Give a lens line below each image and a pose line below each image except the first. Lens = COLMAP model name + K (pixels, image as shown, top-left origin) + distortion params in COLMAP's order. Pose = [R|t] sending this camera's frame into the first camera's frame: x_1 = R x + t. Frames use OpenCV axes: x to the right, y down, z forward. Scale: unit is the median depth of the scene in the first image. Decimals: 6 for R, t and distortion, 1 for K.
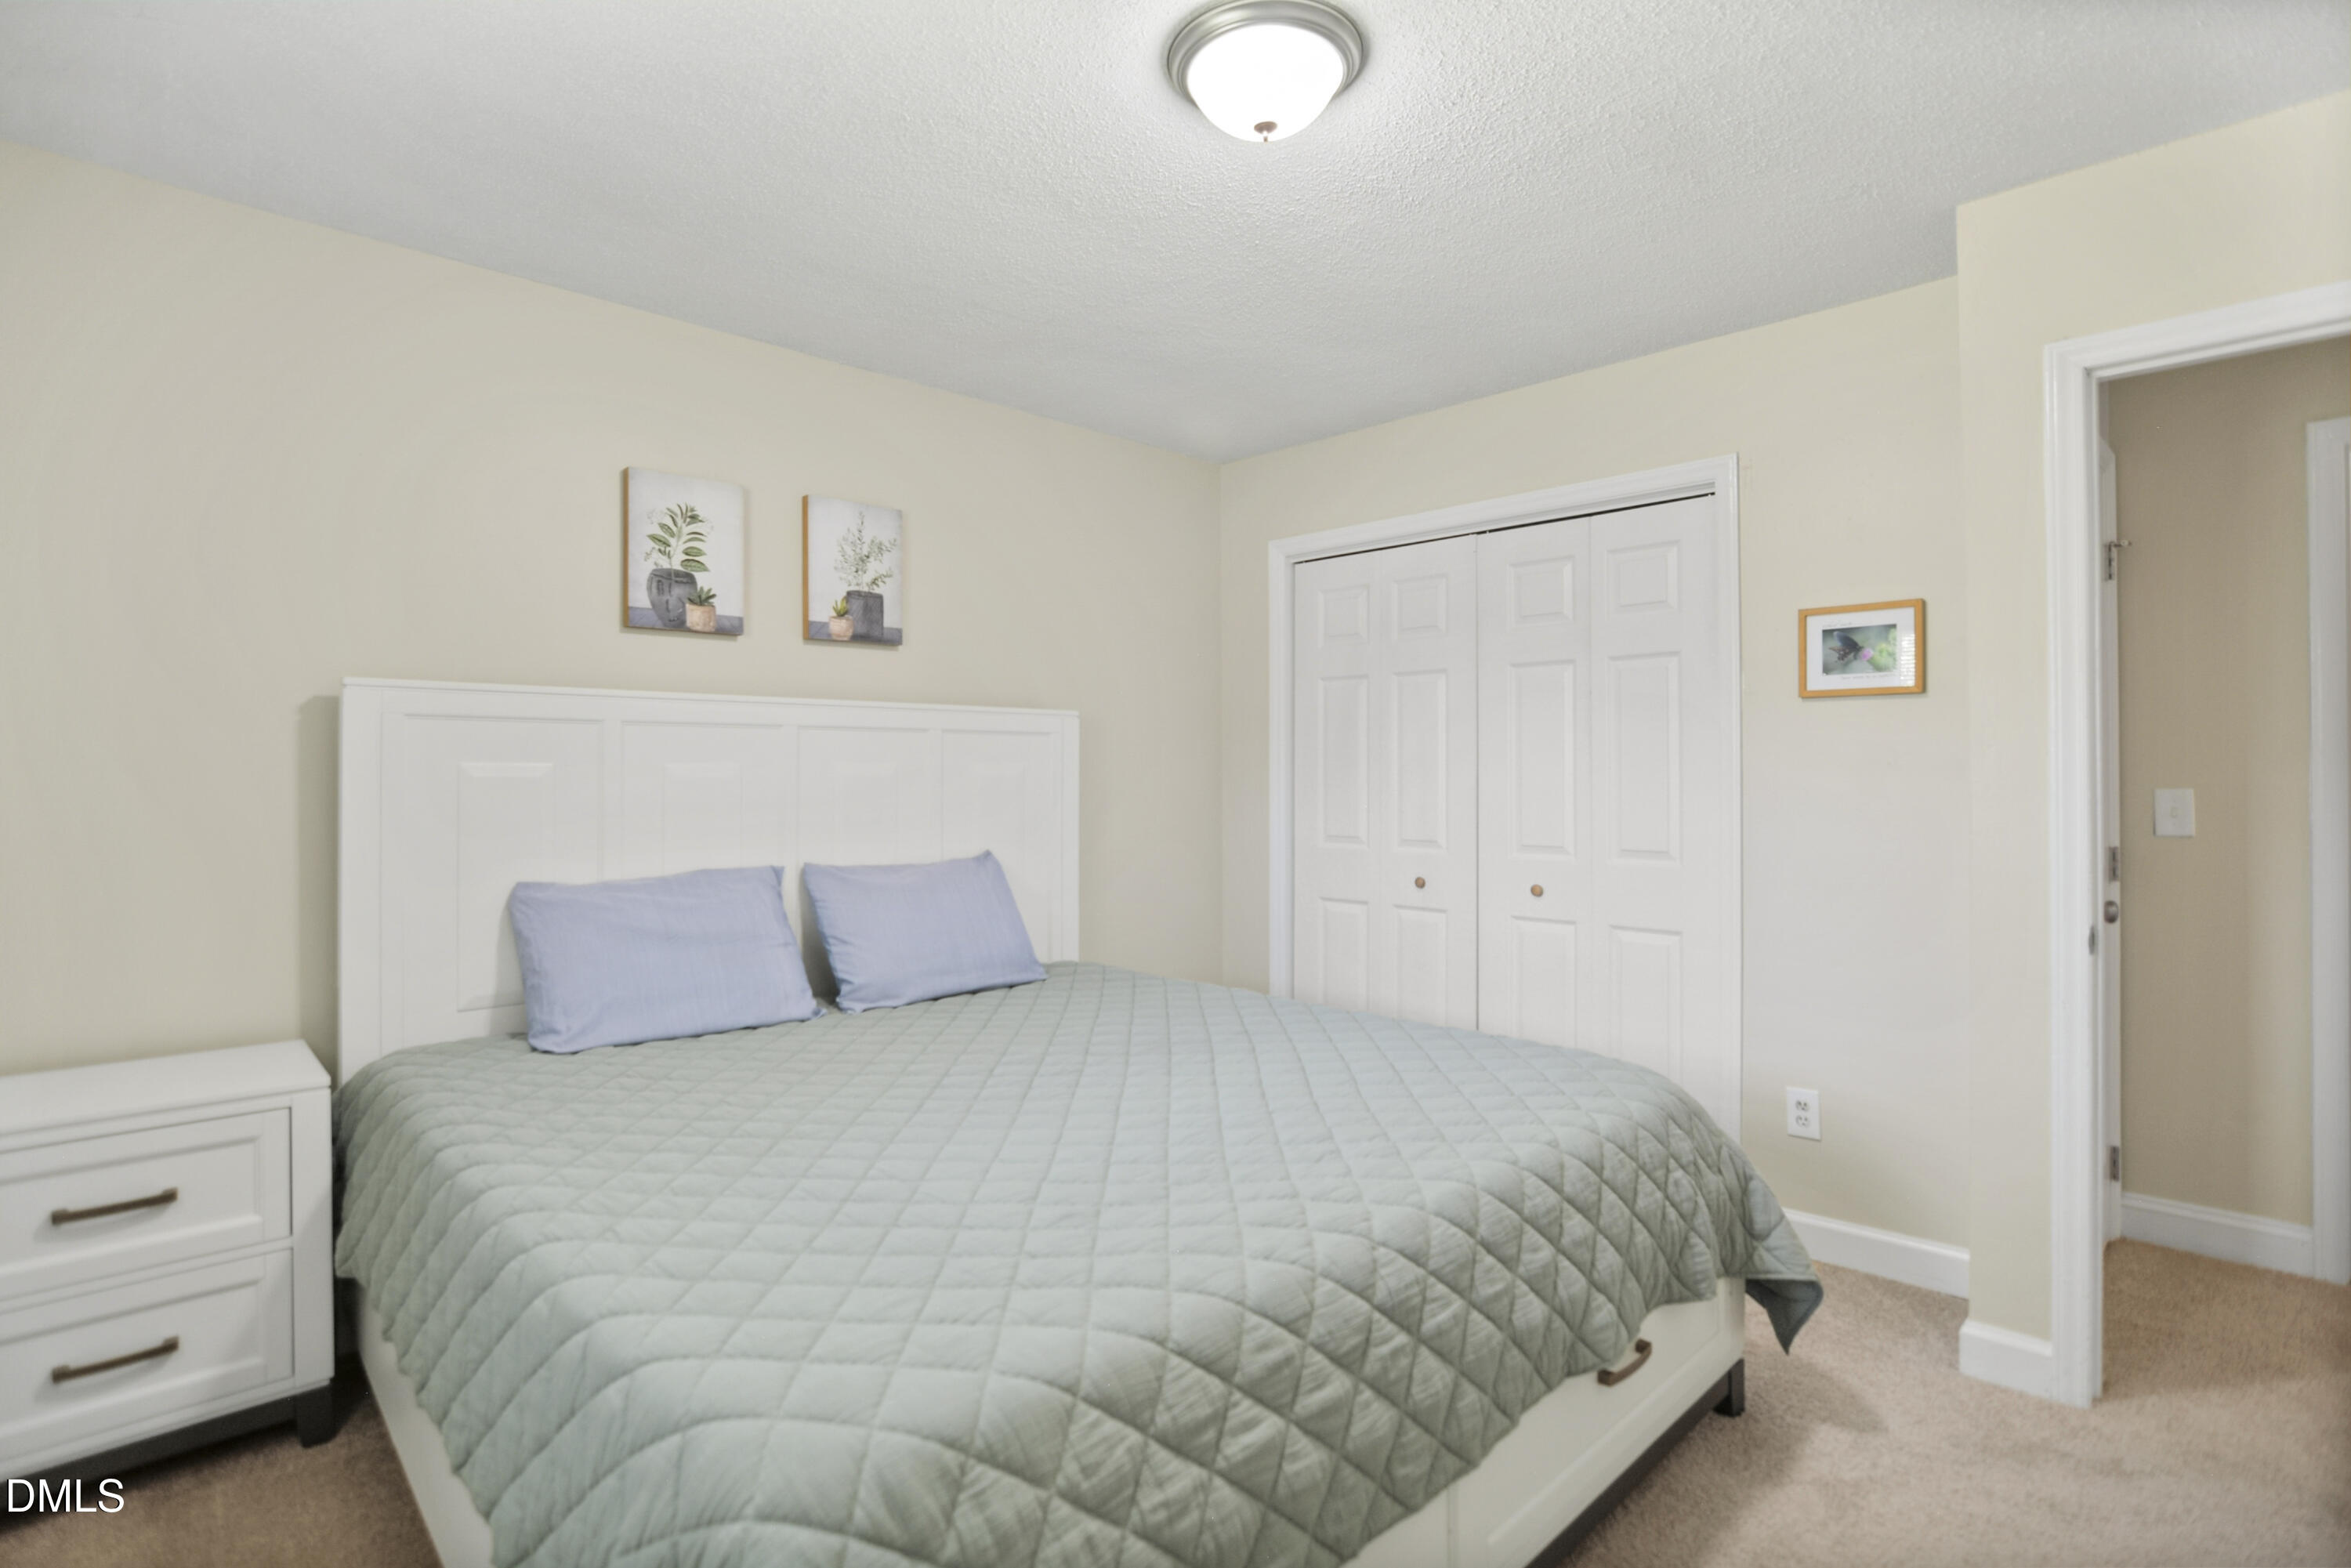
lens RADIAL K [[1150.7, 0, 1157.9], [0, 1150.7, 771.4], [0, 0, 1]] dist [-0.024250, 0.002300]
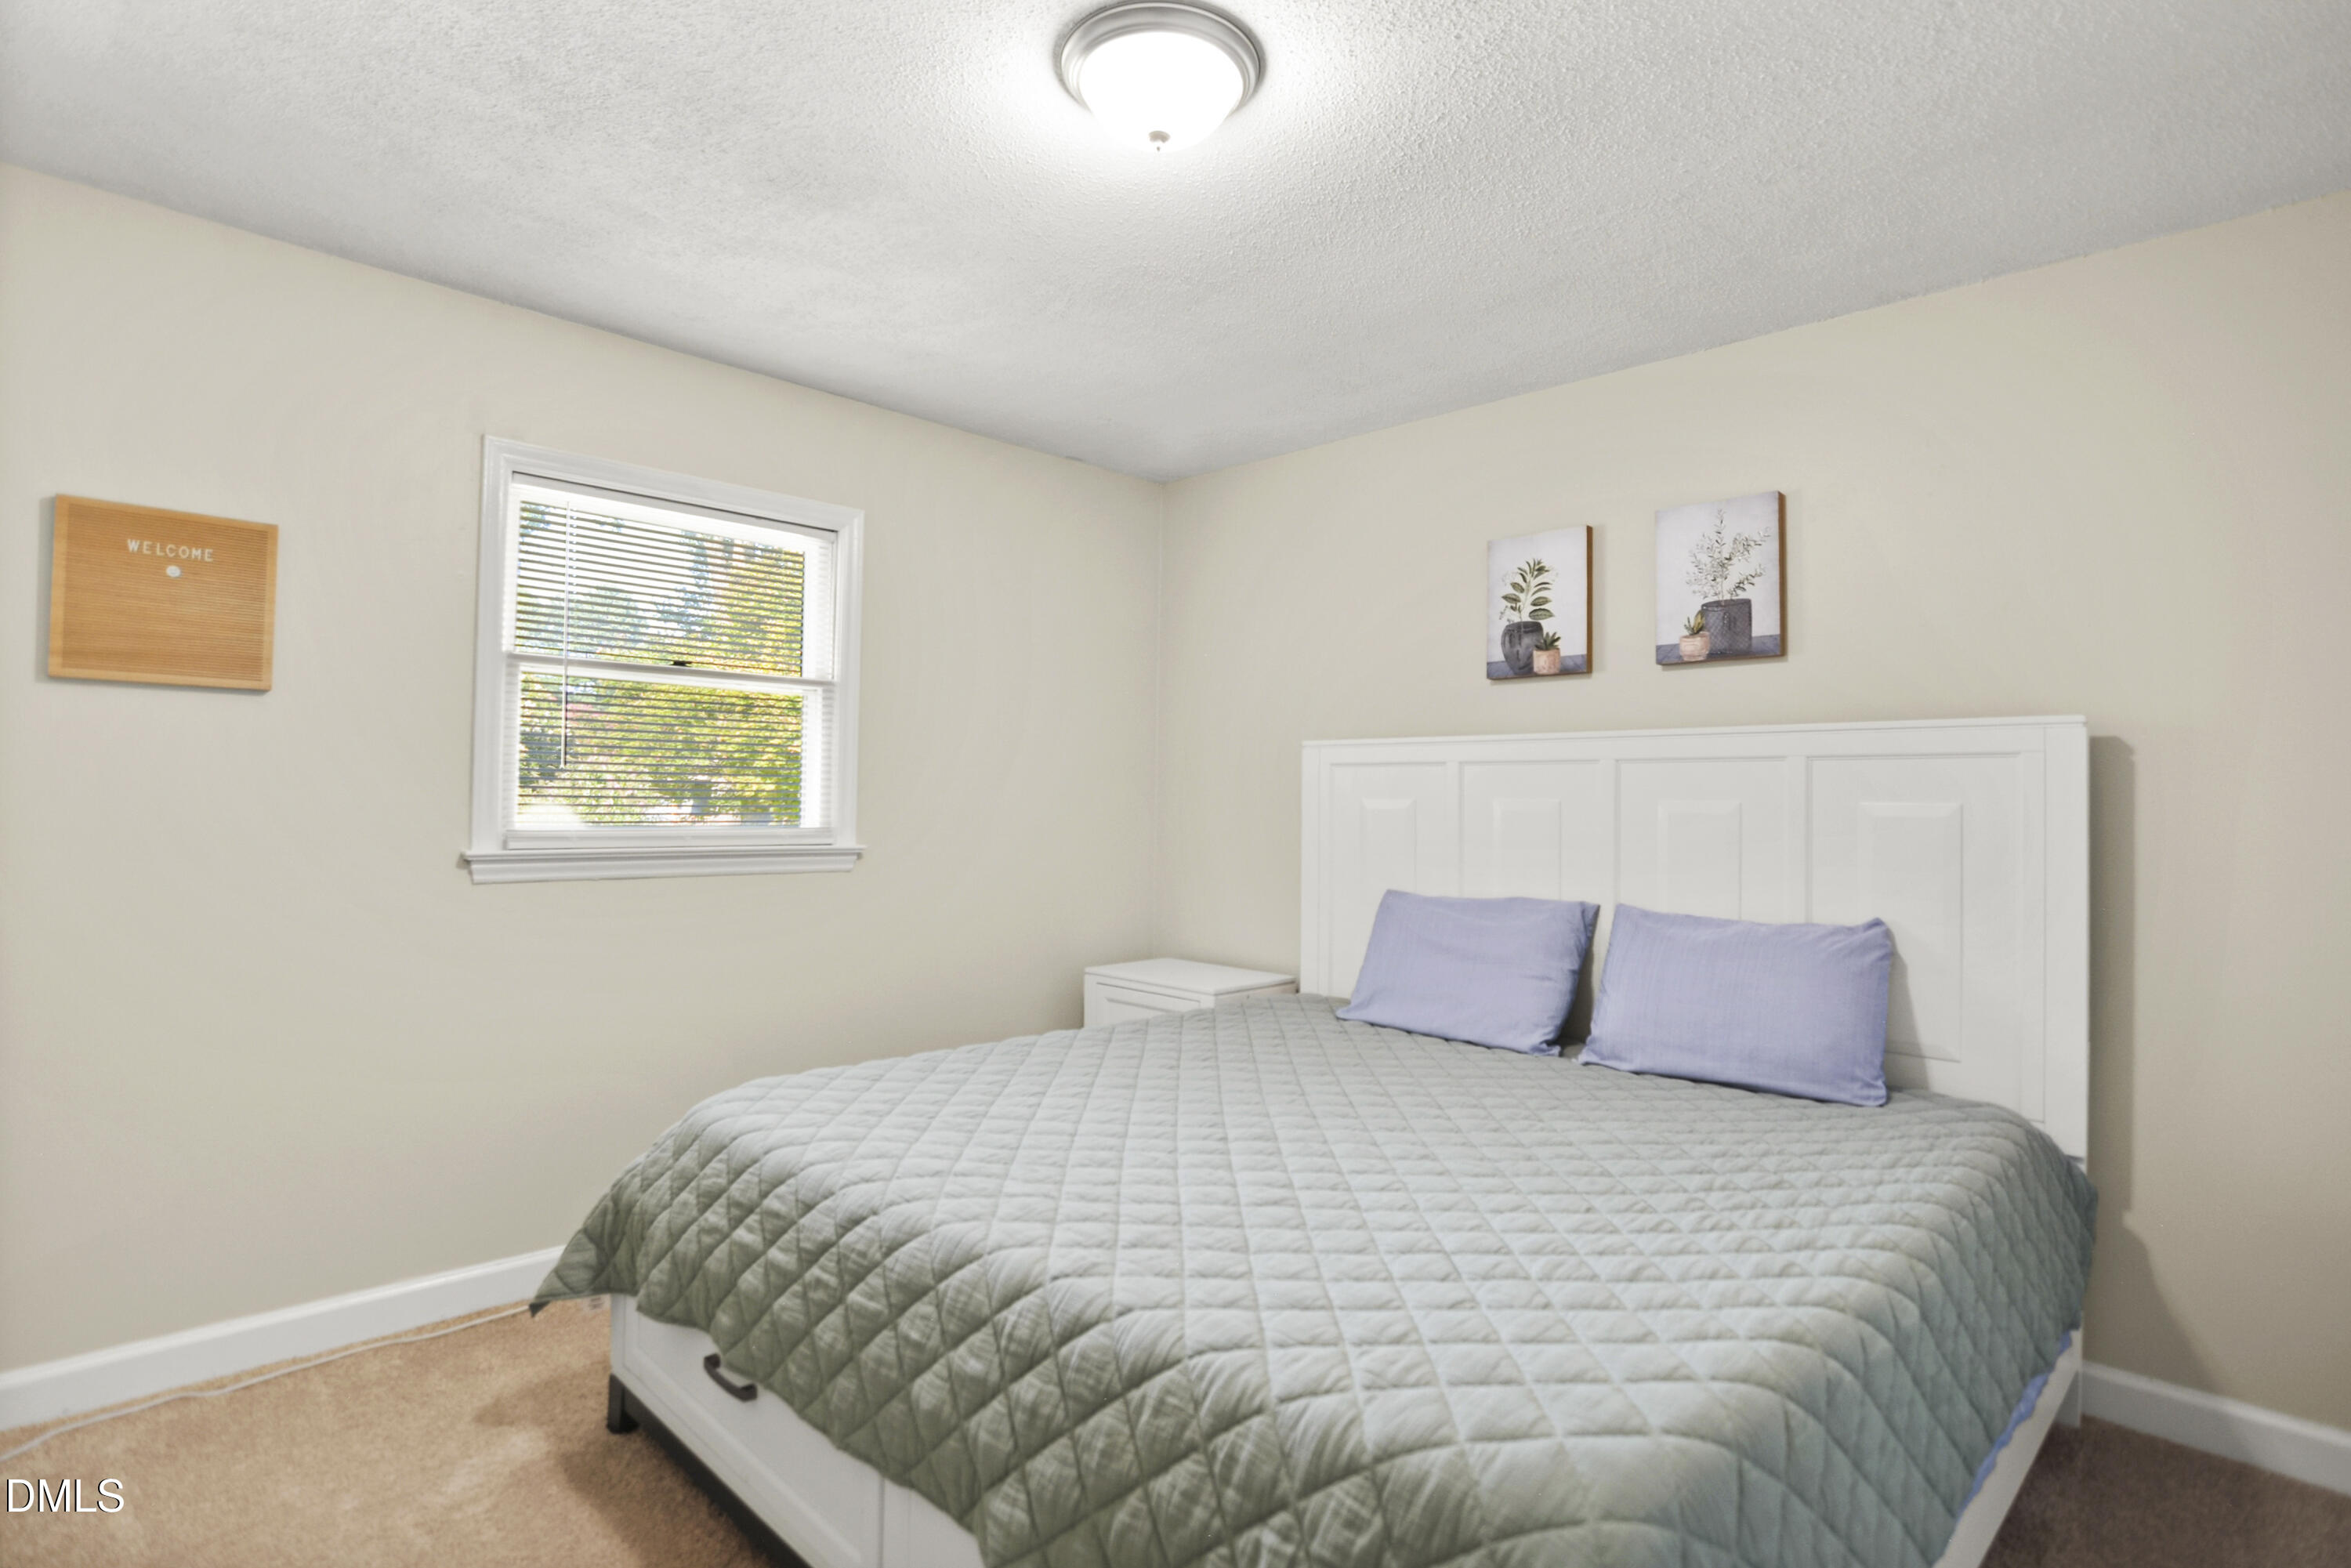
lens RADIAL K [[1150.7, 0, 1157.7], [0, 1150.7, 789.0], [0, 0, 1]] dist [-0.024250, 0.002300]
pose [[0.034230, -0.015123, -0.999300, 0.651671], [-0.017928, 0.999715, -0.015743, 0.006993], [0.999253, 0.018454, 0.033949, 0.609319]]
